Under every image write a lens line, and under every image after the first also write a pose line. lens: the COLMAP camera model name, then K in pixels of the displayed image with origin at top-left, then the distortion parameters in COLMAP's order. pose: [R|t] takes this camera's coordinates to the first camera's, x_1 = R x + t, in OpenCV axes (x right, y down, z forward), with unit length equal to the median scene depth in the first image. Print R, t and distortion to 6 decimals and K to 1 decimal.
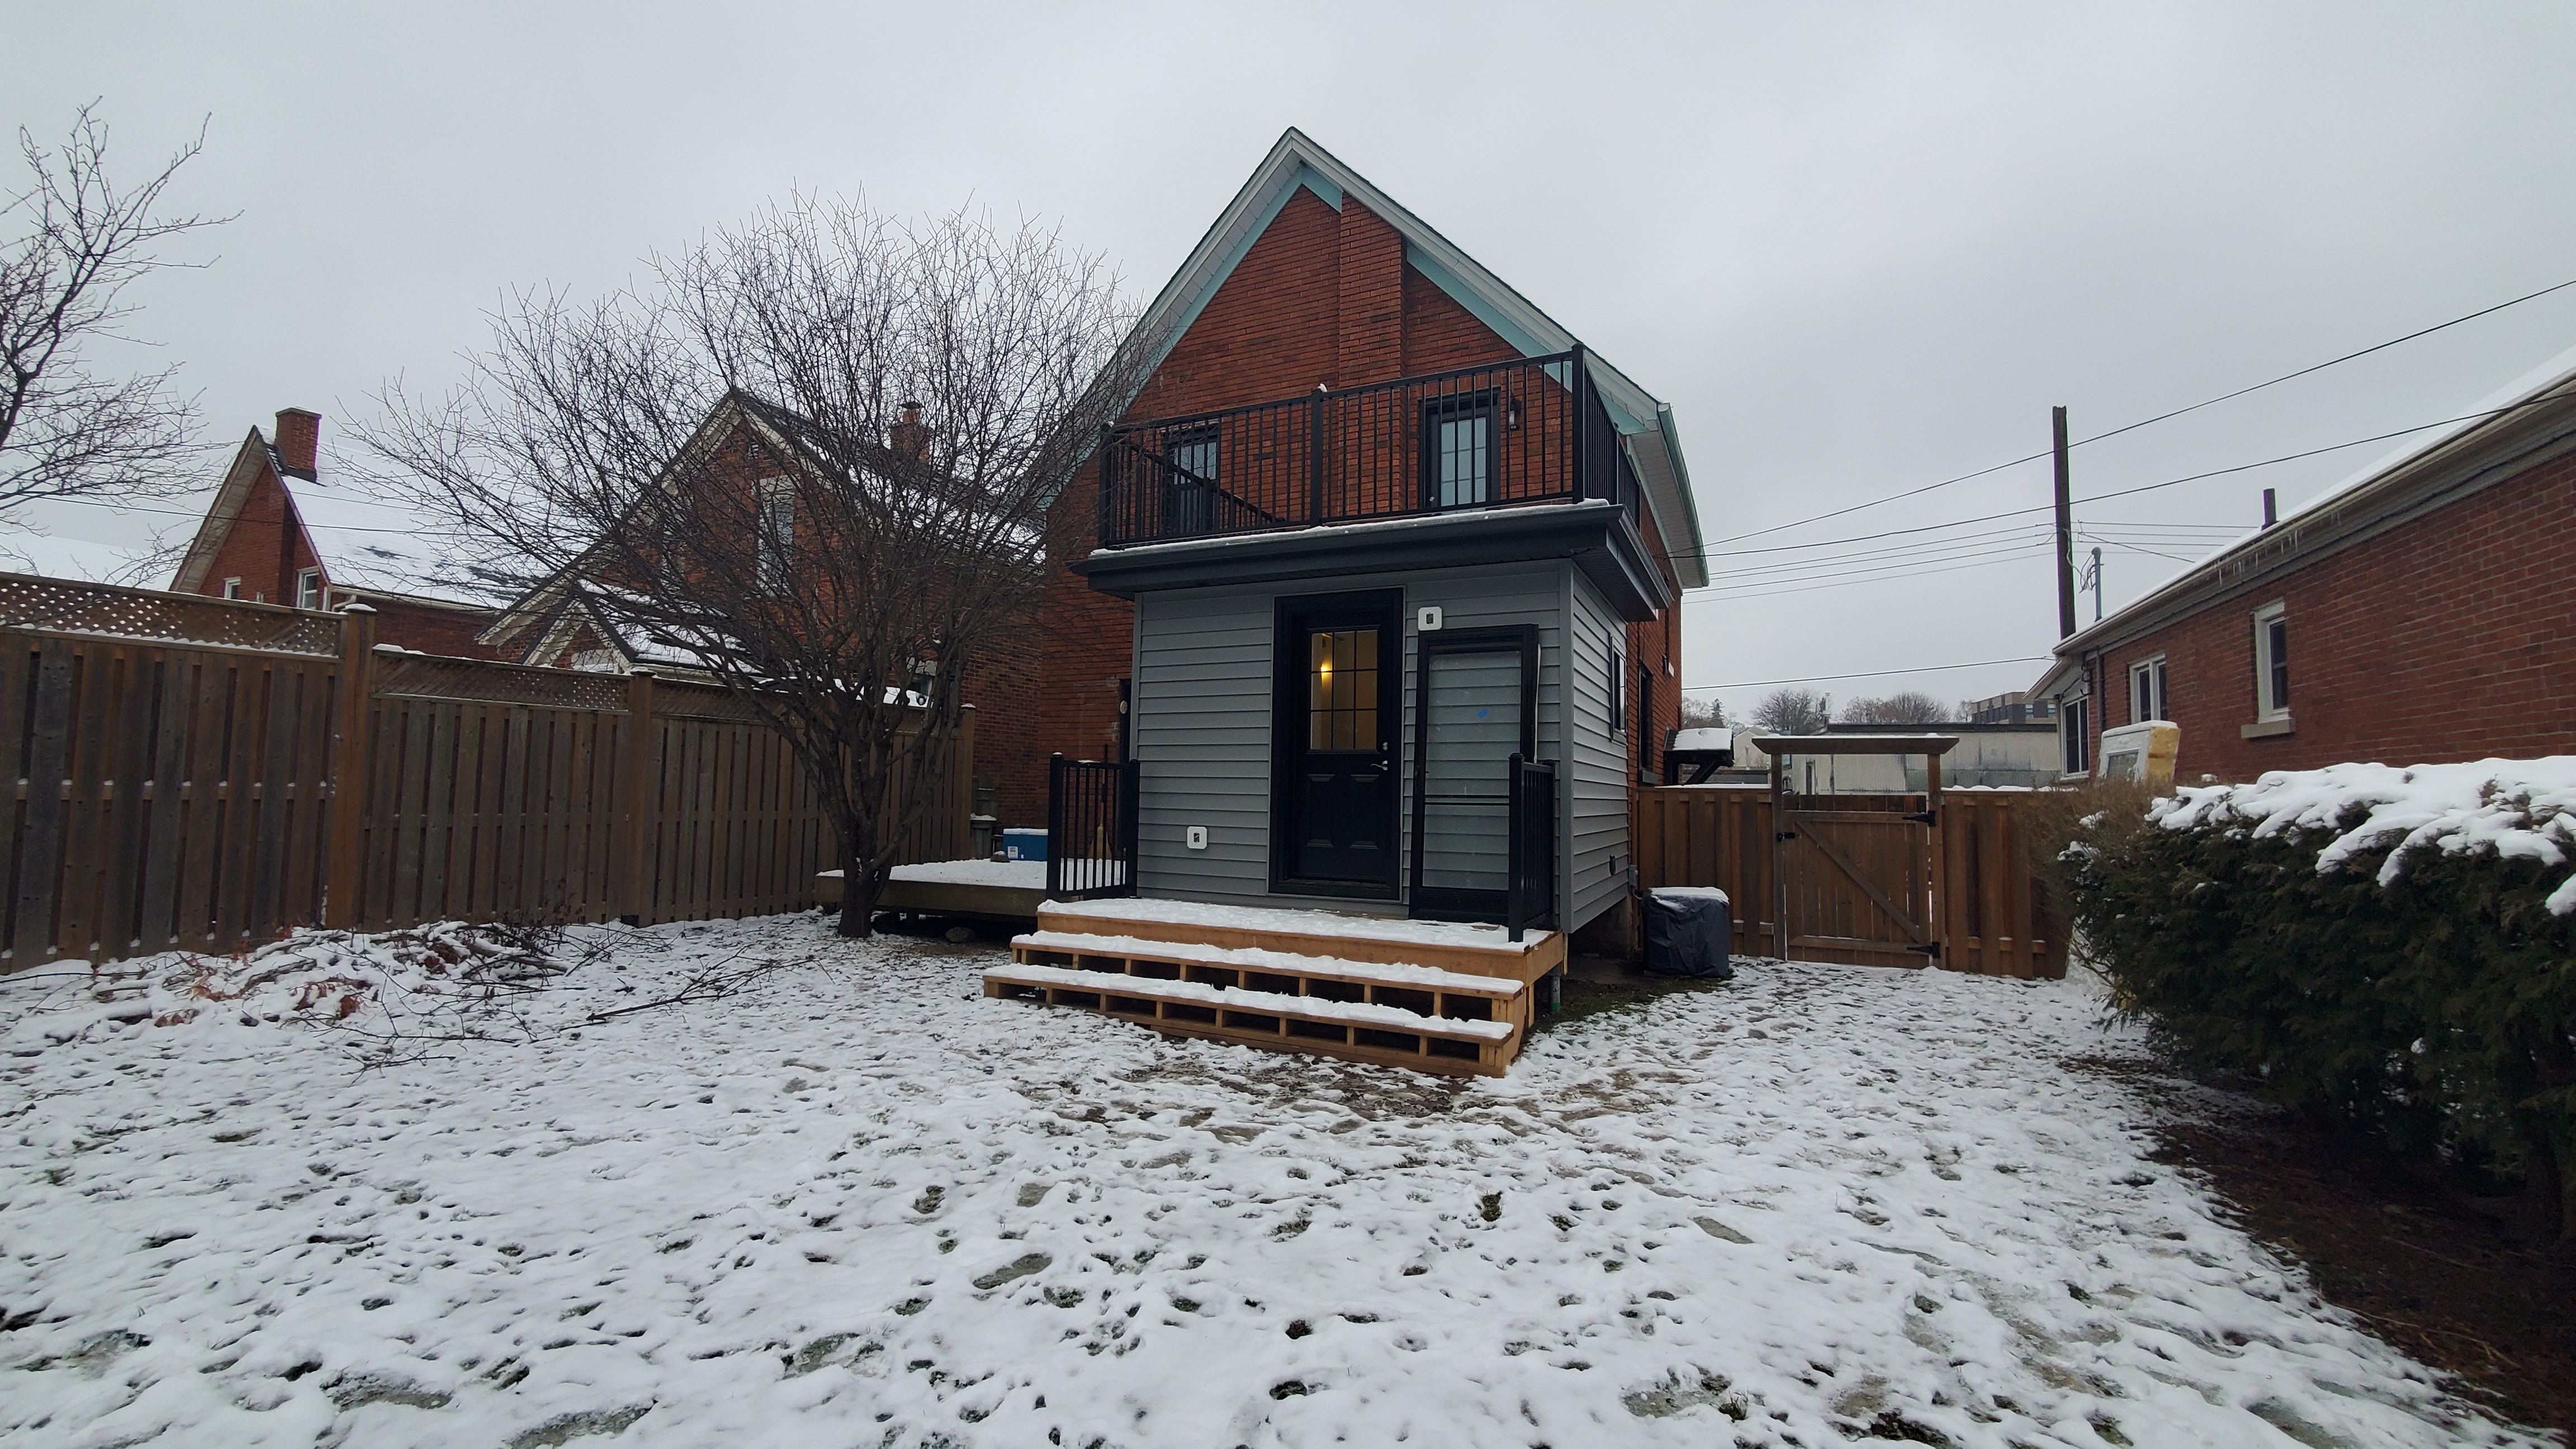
lens RADIAL K [[1011.3, 0, 1288.8], [0, 1011.3, 728.5], [0, 0, 1]] dist [0.001316, -0.000616]
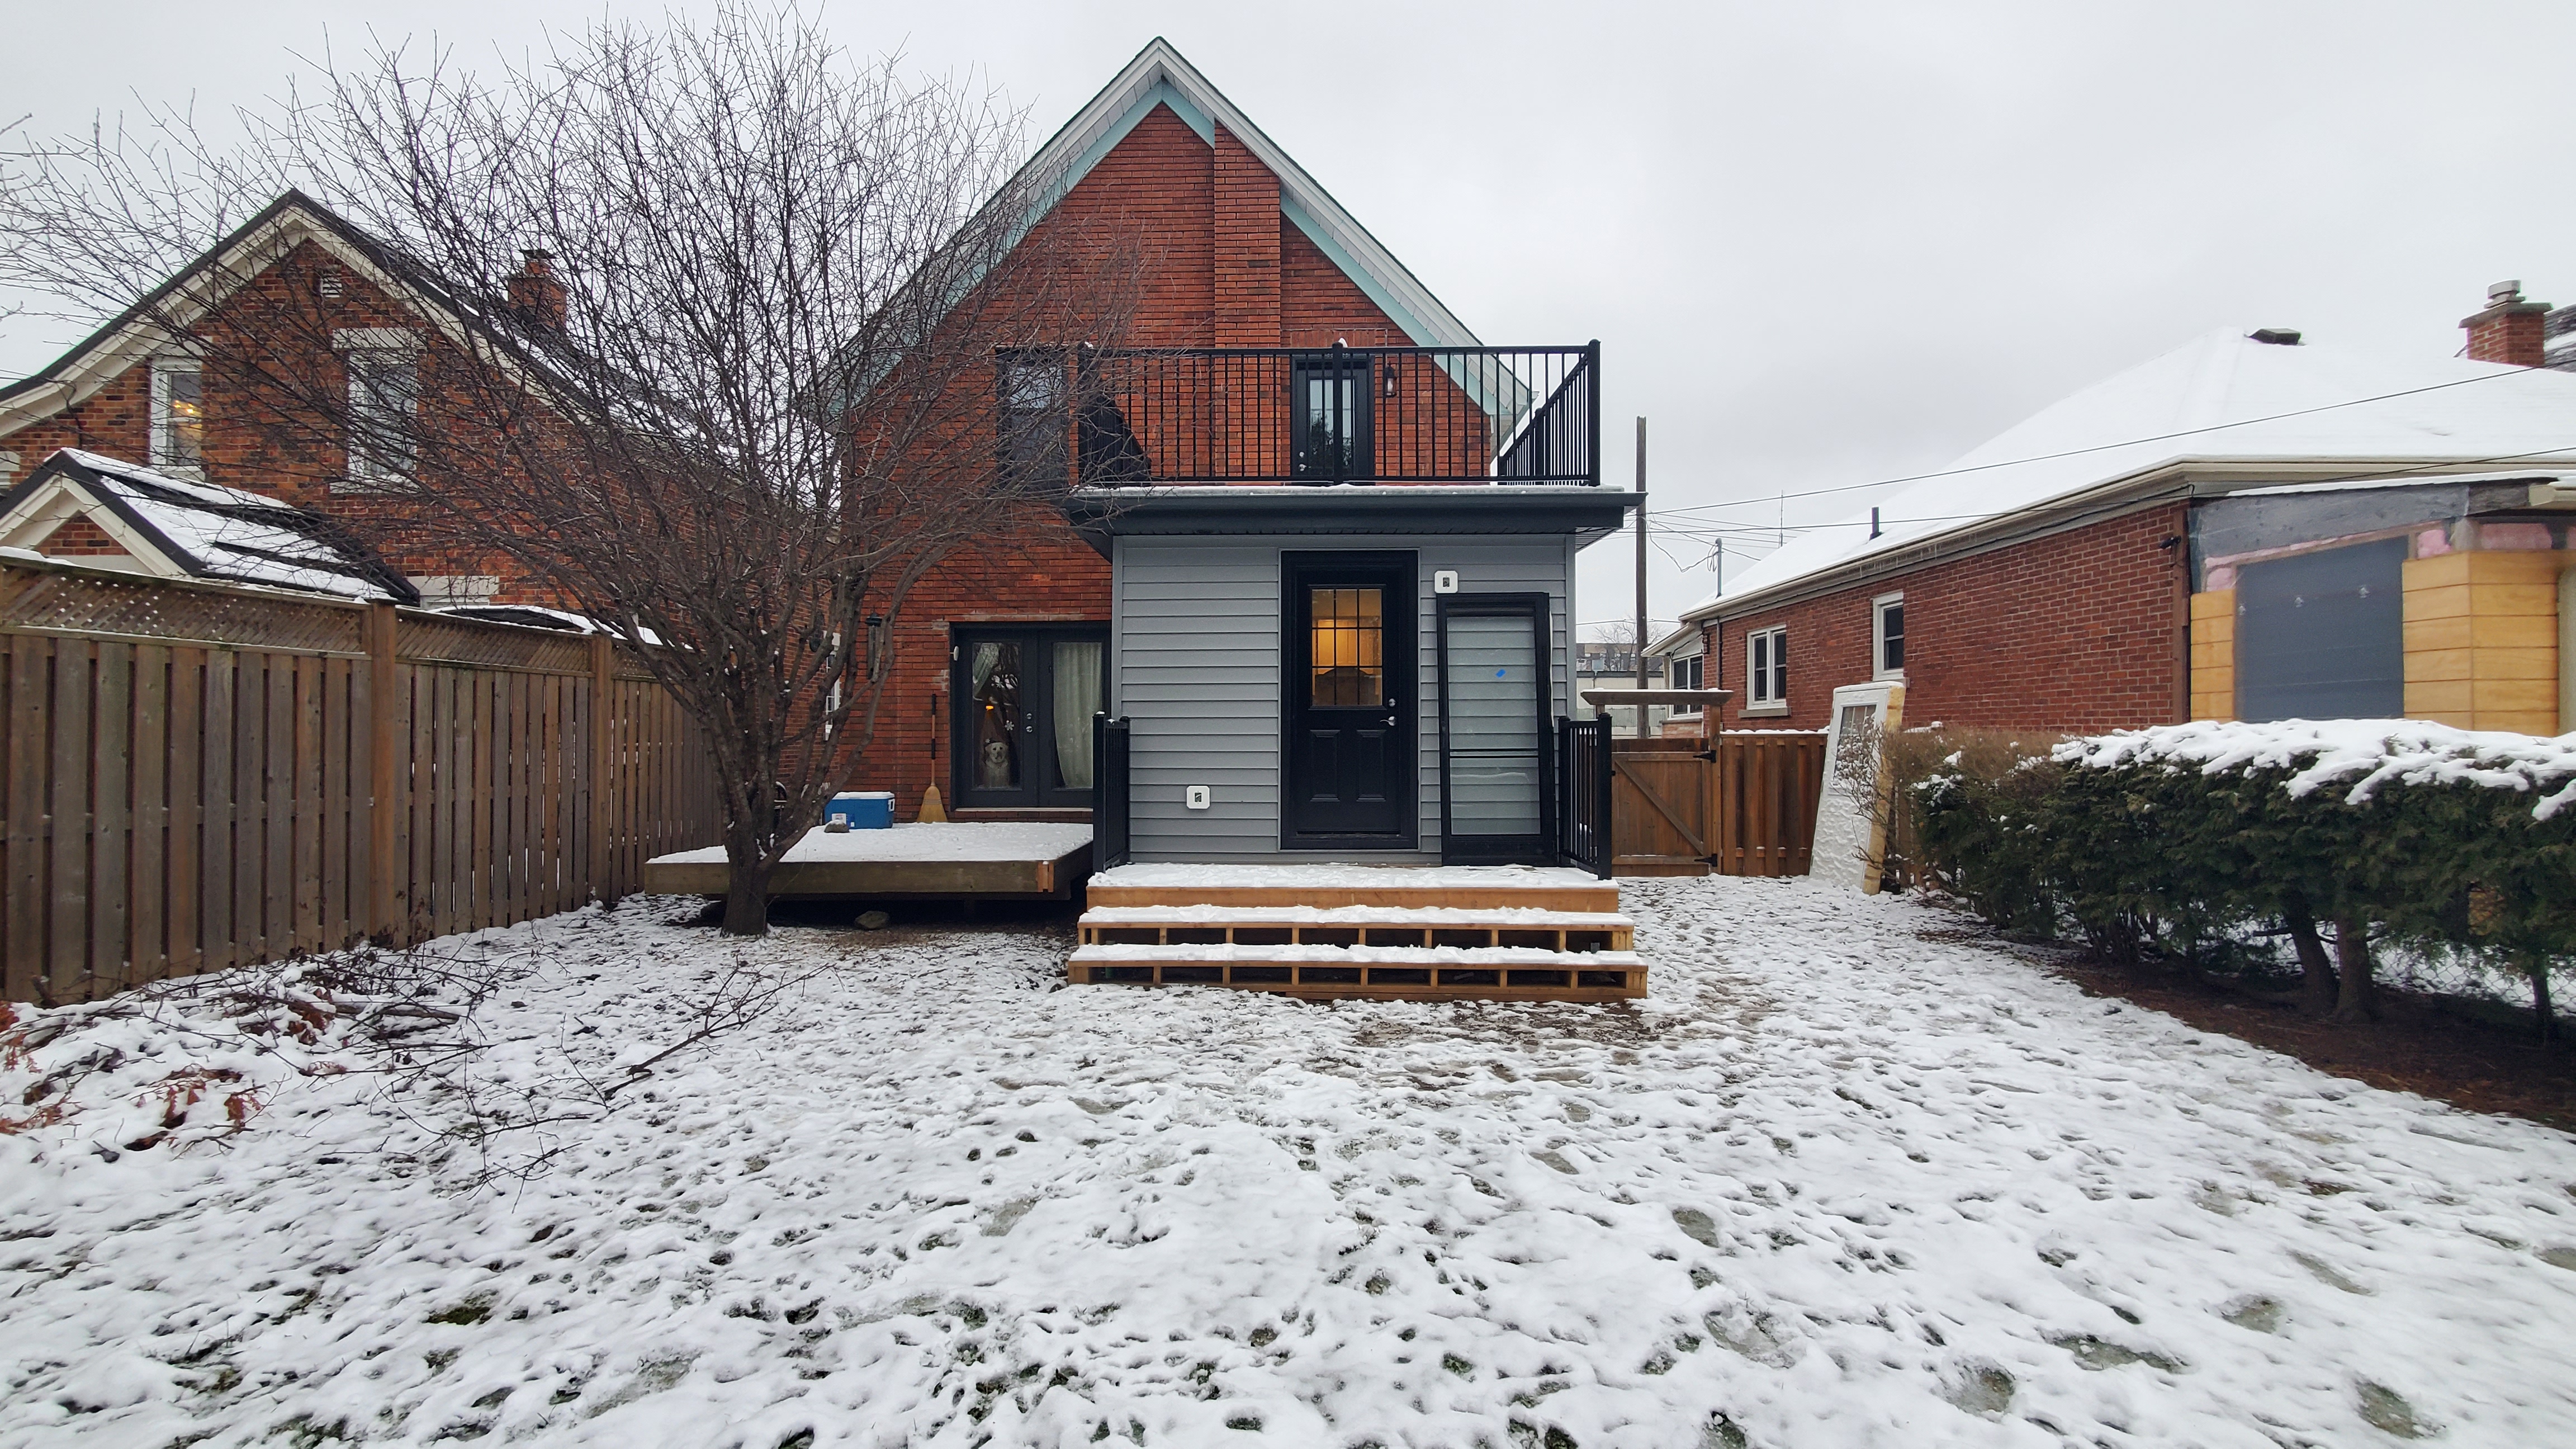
lens RADIAL K [[1011.3, 0, 1280.3], [0, 1011.3, 724.4], [0, 0, 1]] dist [0.001316, -0.000616]
pose [[0.912373, -0.013393, 0.409141, -0.450635], [-0.009947, 0.998444, 0.054865, -0.016697], [-0.409239, -0.054127, 0.910820, 0.101639]]
